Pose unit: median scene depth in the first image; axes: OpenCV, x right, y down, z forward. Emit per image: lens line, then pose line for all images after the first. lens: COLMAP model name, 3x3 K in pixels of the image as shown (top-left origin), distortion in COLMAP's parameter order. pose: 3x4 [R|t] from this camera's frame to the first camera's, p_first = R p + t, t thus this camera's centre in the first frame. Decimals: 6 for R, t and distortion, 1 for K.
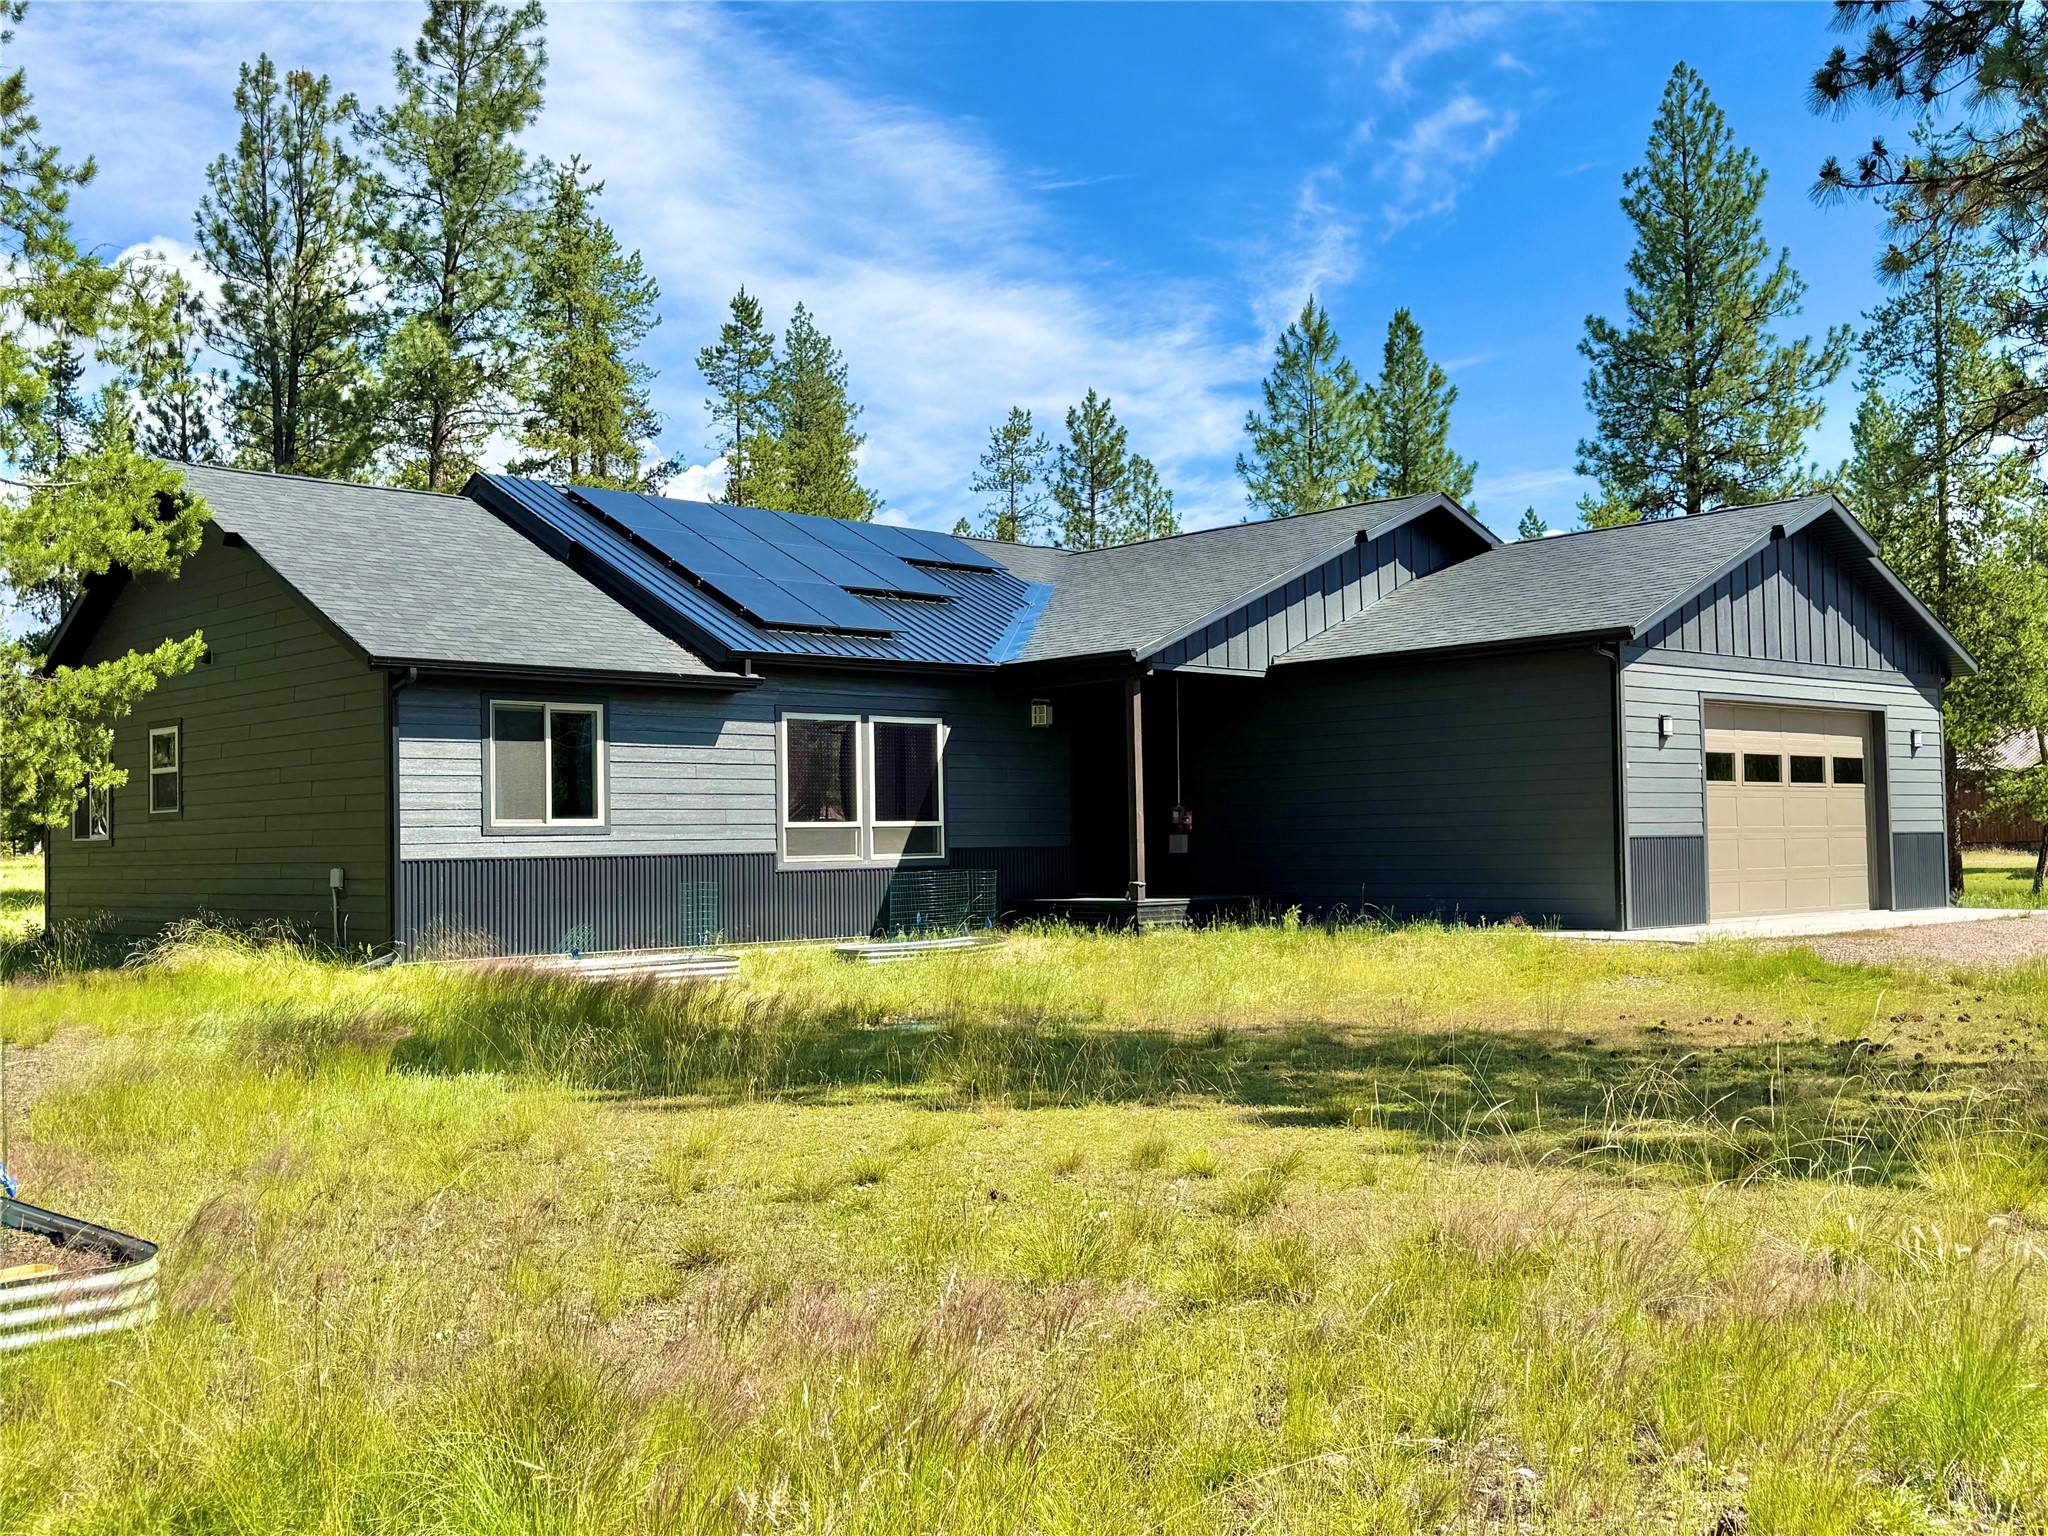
lens RADIAL K [[2062.2, 0, 1023.2], [0, 2062.2, 763.4], [0, 0, 1]] dist [-0.016204, 0.000000]
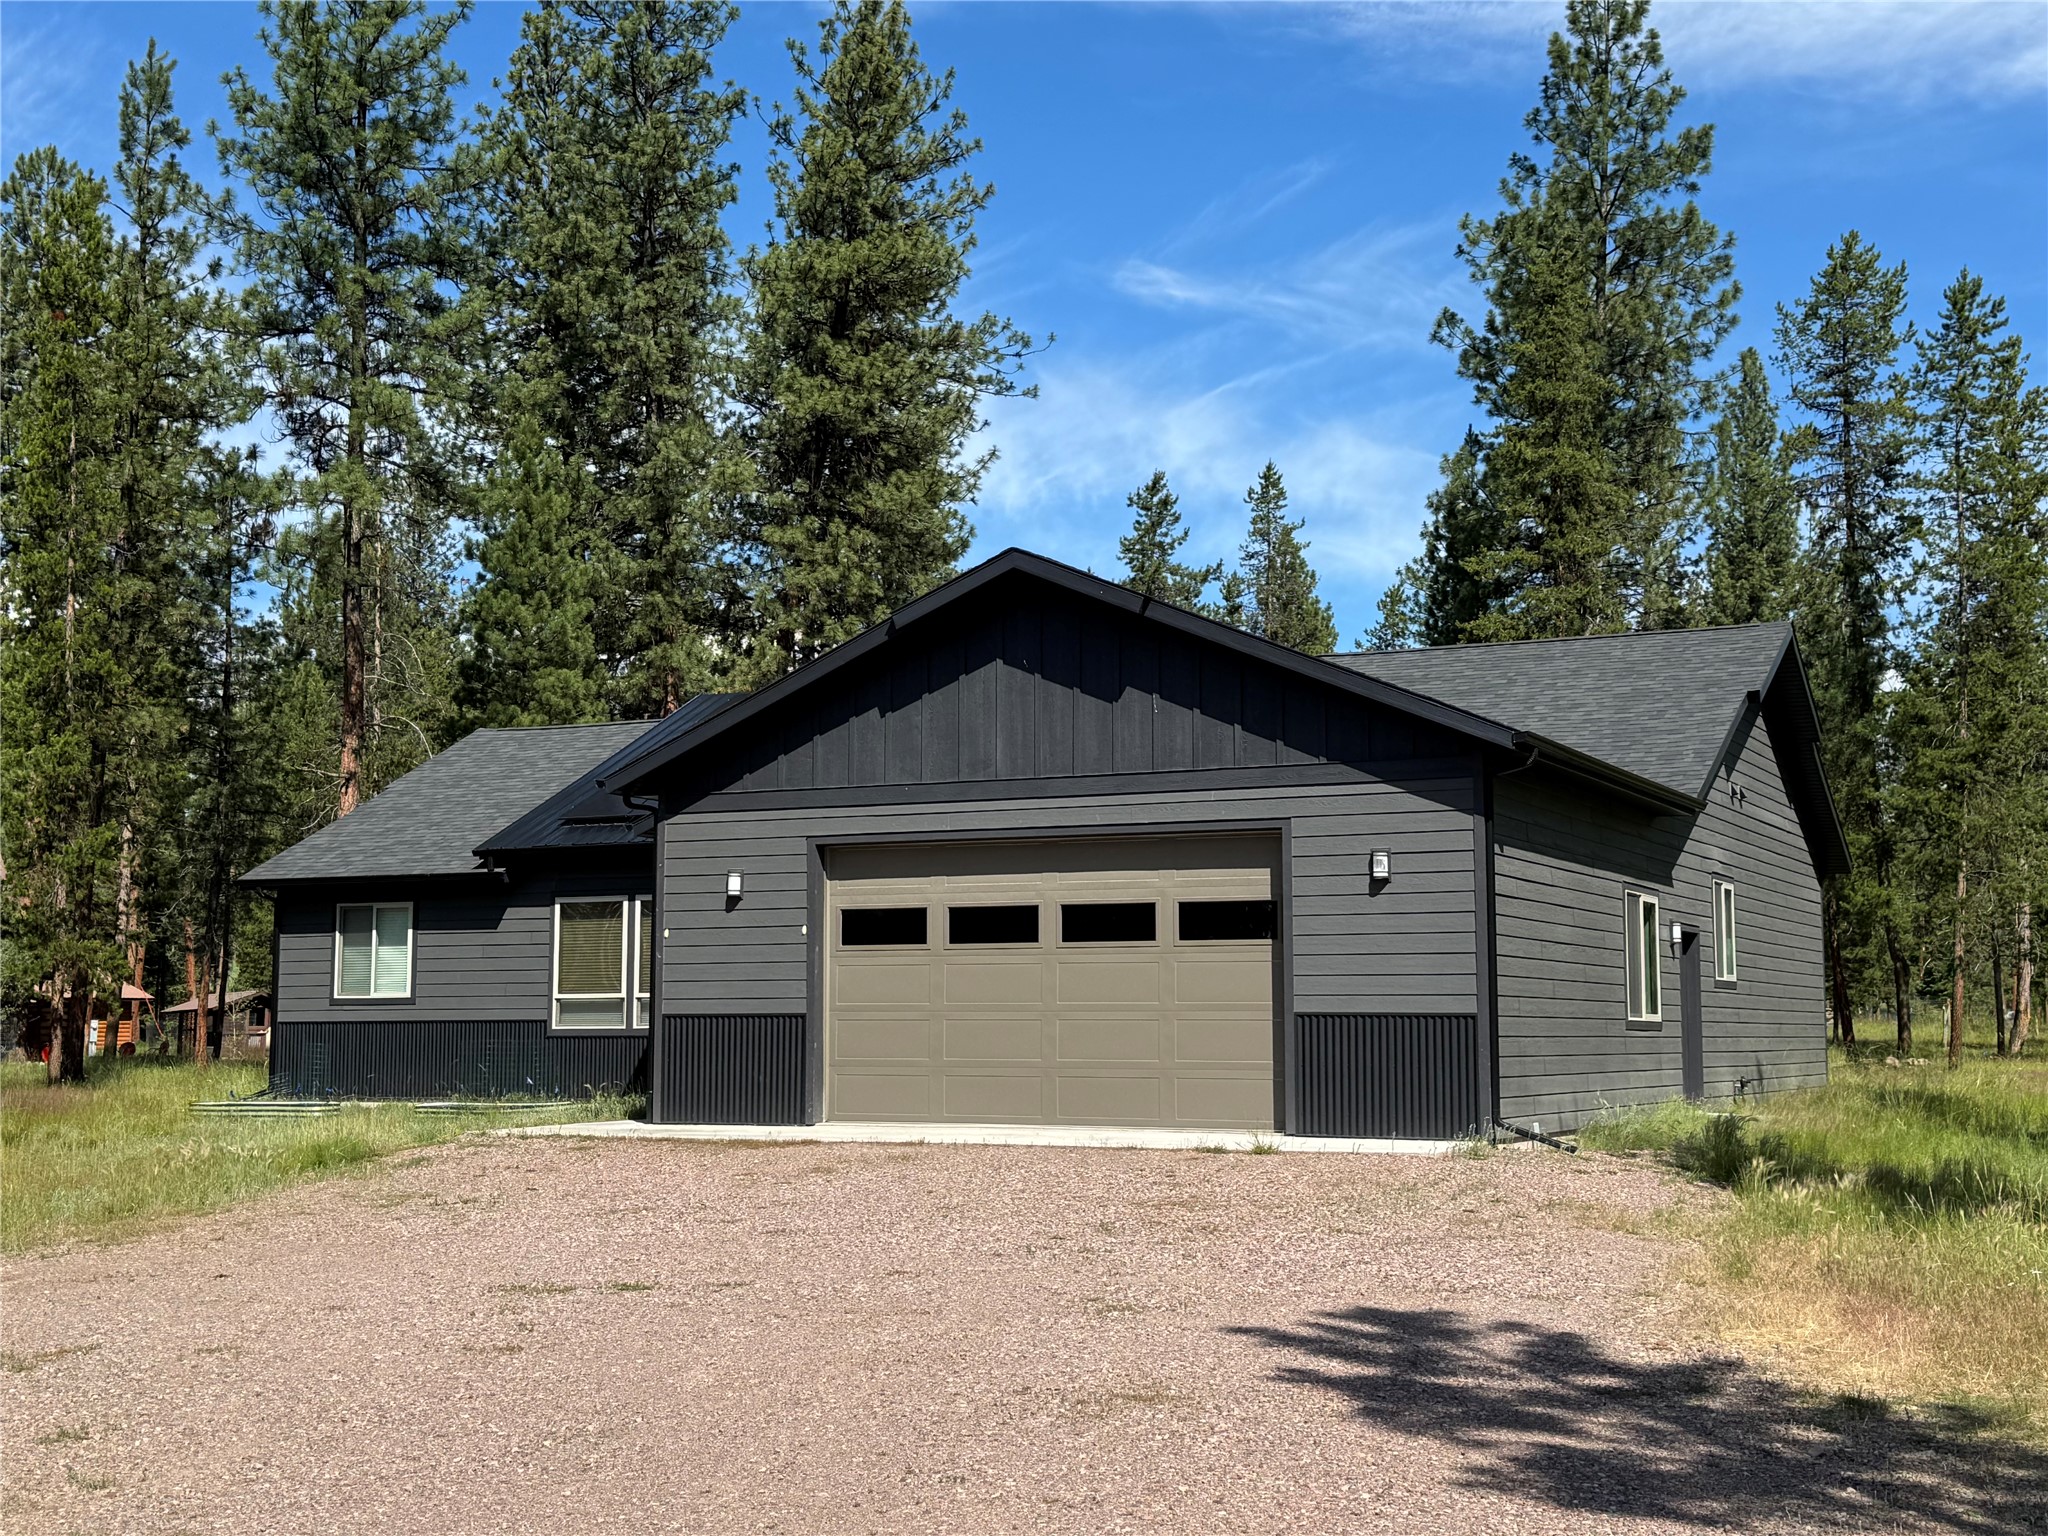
lens RADIAL K [[2583.5, 0, 1022.7], [0, 2583.5, 768.8], [0, 0, 1]] dist [0.024413, 0.000000]
pose [[0.341053, -0.075701, -0.936991, 1.309702], [0.031372, 0.997114, -0.069140, 0.011669], [0.939521, -0.005815, 0.342443, 0.718076]]
